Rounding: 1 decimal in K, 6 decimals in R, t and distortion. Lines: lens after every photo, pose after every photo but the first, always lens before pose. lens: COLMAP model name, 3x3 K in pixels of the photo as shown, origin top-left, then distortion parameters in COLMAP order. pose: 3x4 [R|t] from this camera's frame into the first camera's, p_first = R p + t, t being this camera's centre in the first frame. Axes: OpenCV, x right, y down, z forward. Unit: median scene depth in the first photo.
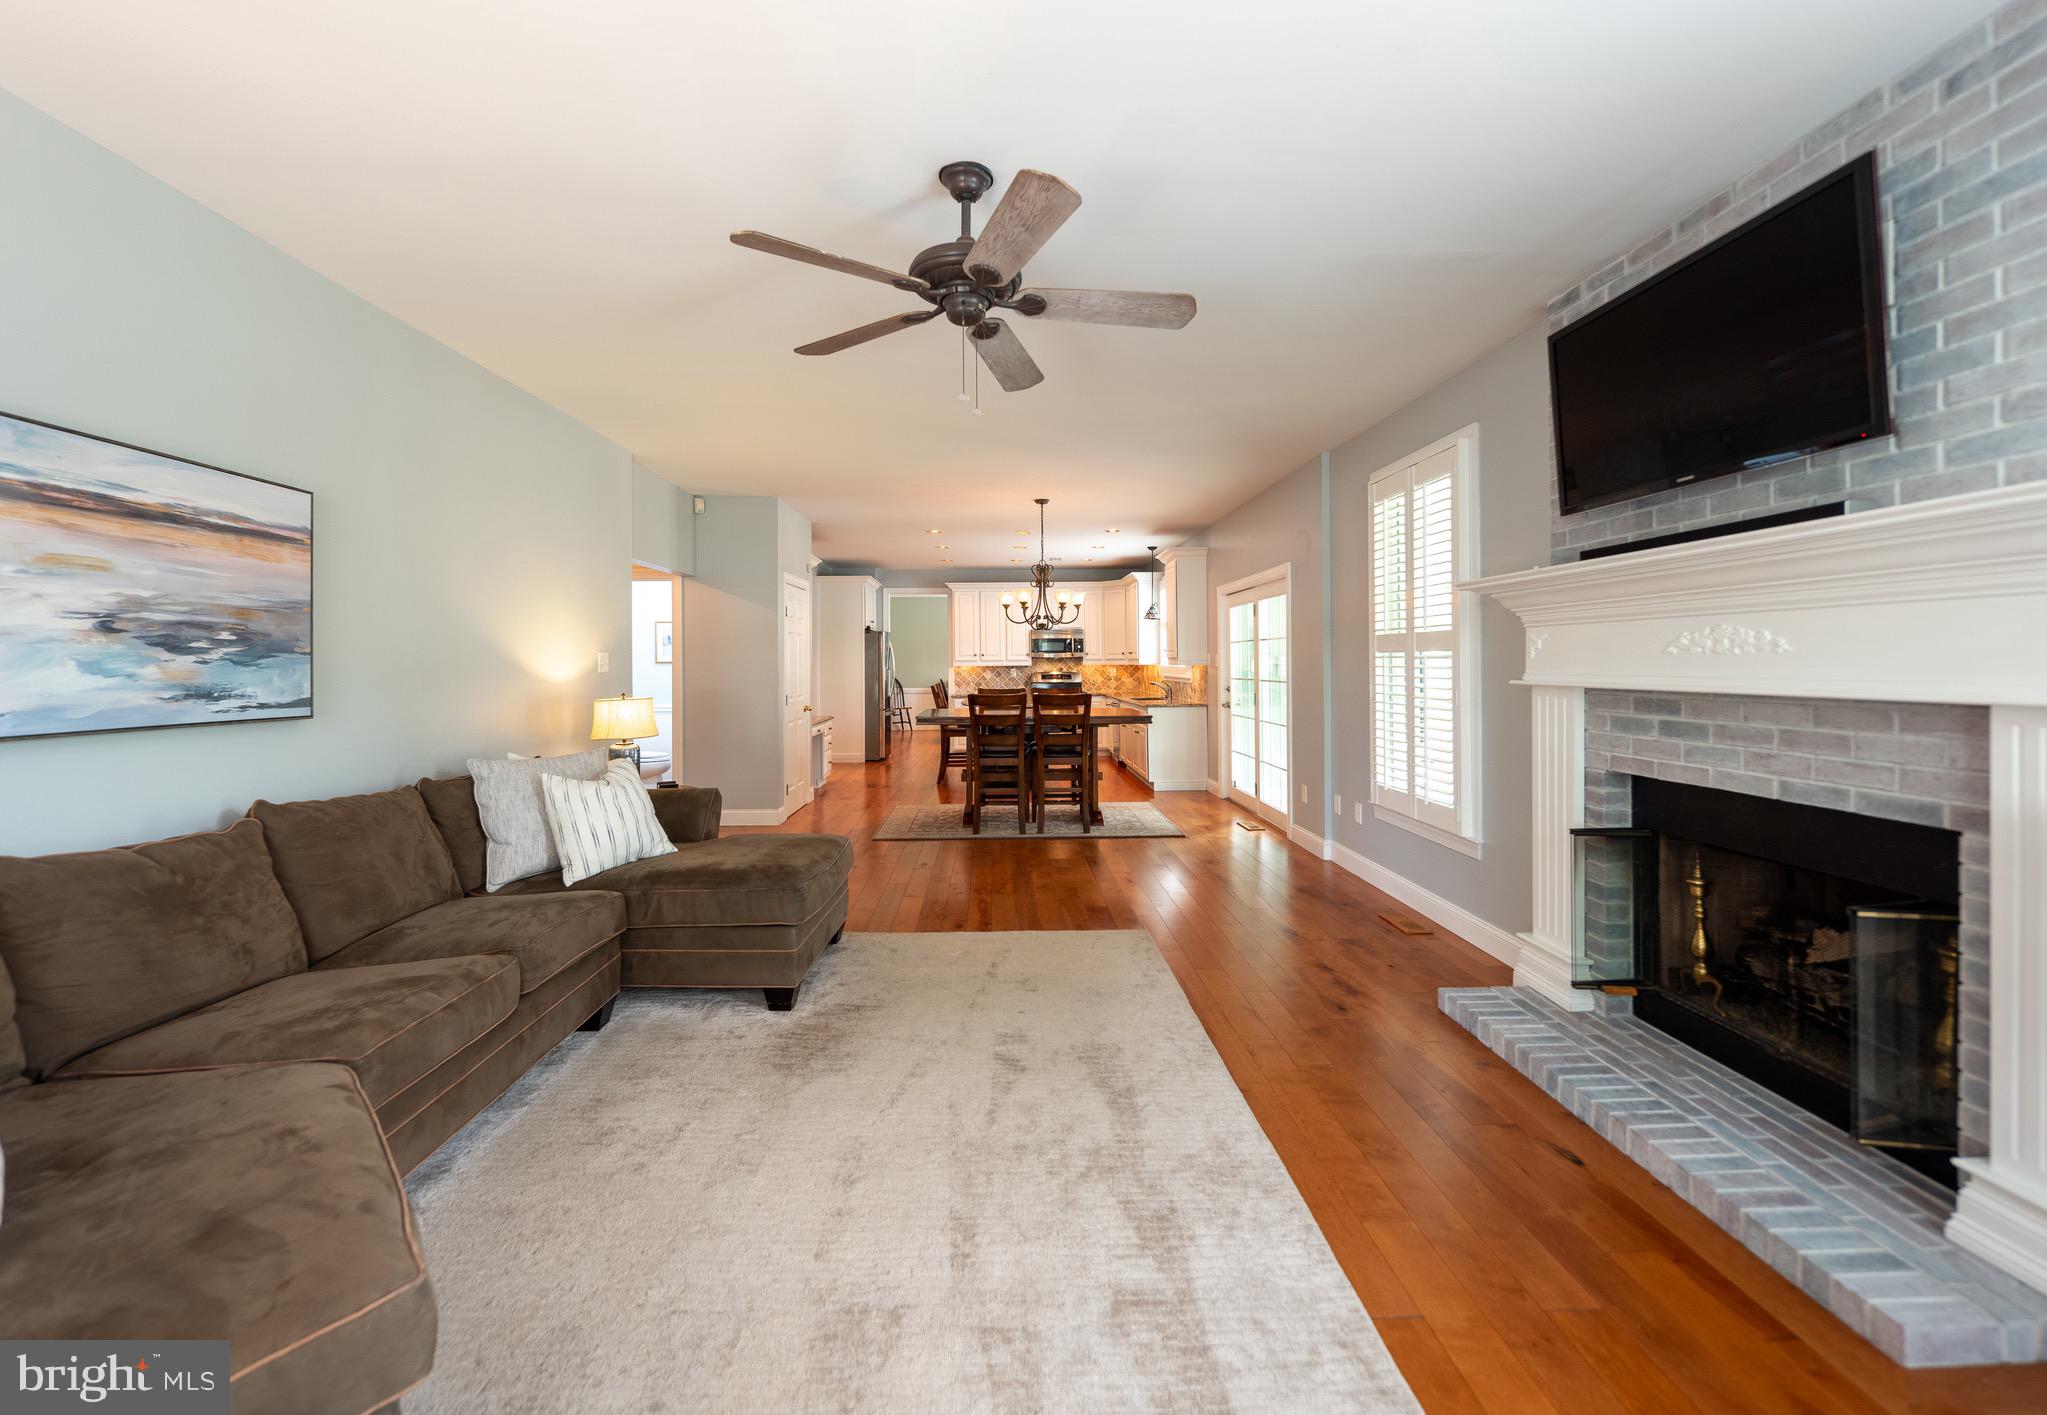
lens RADIAL K [[822.6, 0, 1009.2], [0, 822.6, 663.4], [0, 0, 1]] dist [0.000162, 0.000036]
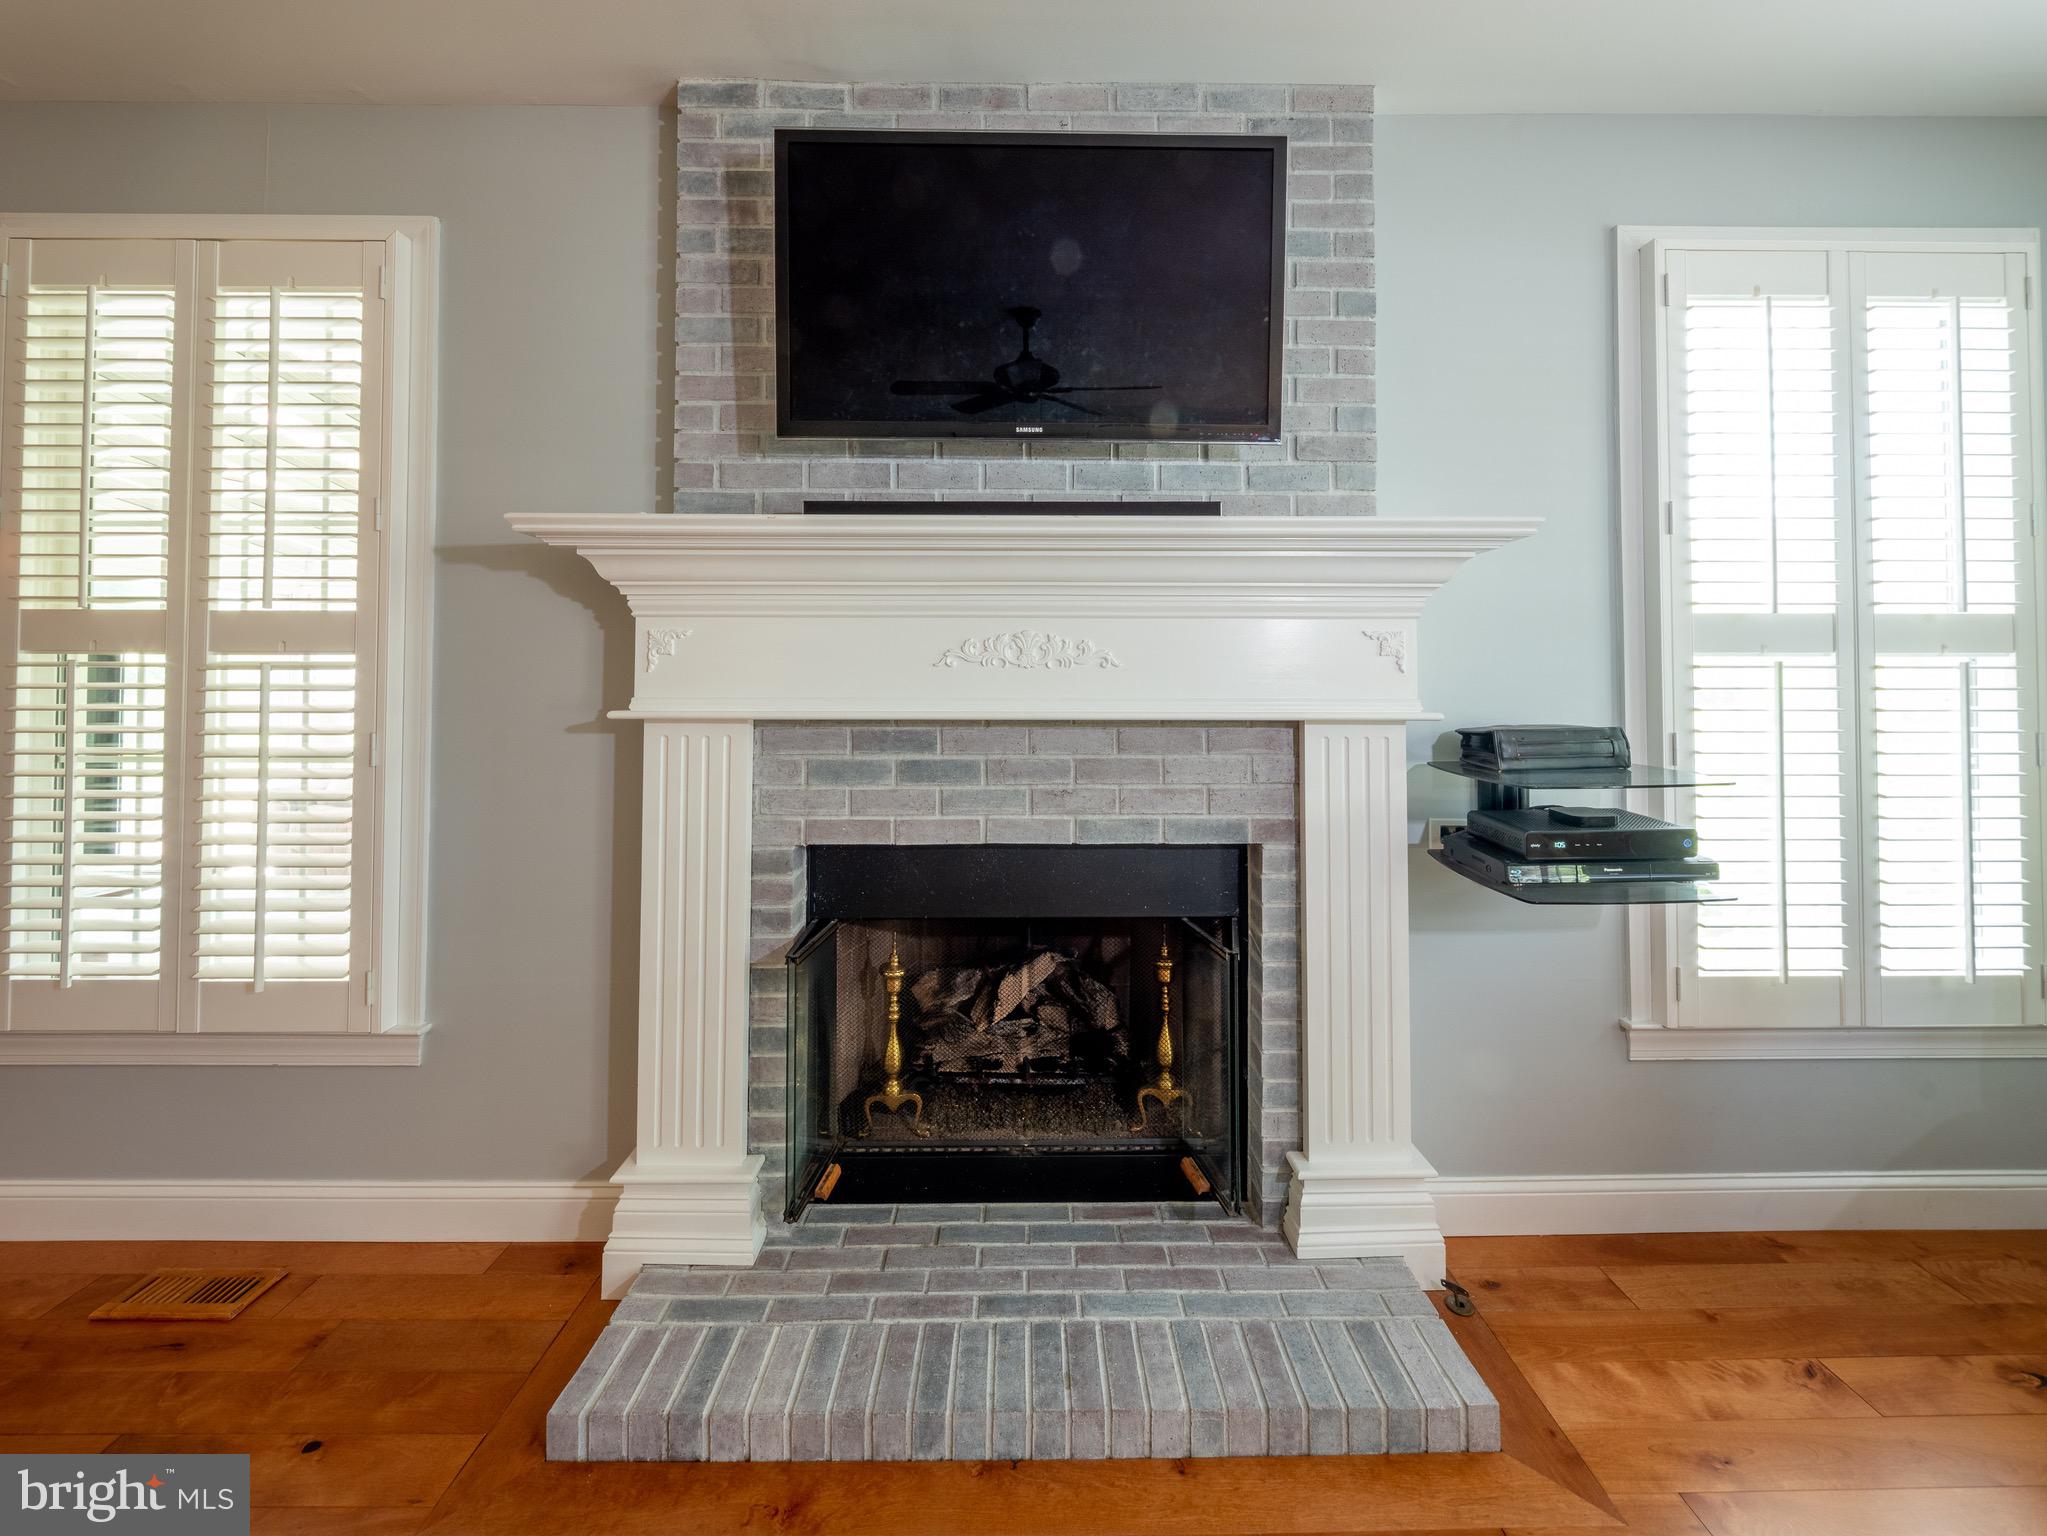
lens RADIAL K [[817.3, 0, 1024.3], [0, 817.3, 653.8], [0, 0, 1]] dist [0.000072, -0.000624]
pose [[0.006023, 0.029886, 0.999535, 0.096242], [-0.000280, 0.999553, -0.029885, -0.002161], [-0.999982, -0.000100, 0.006029, 0.996077]]
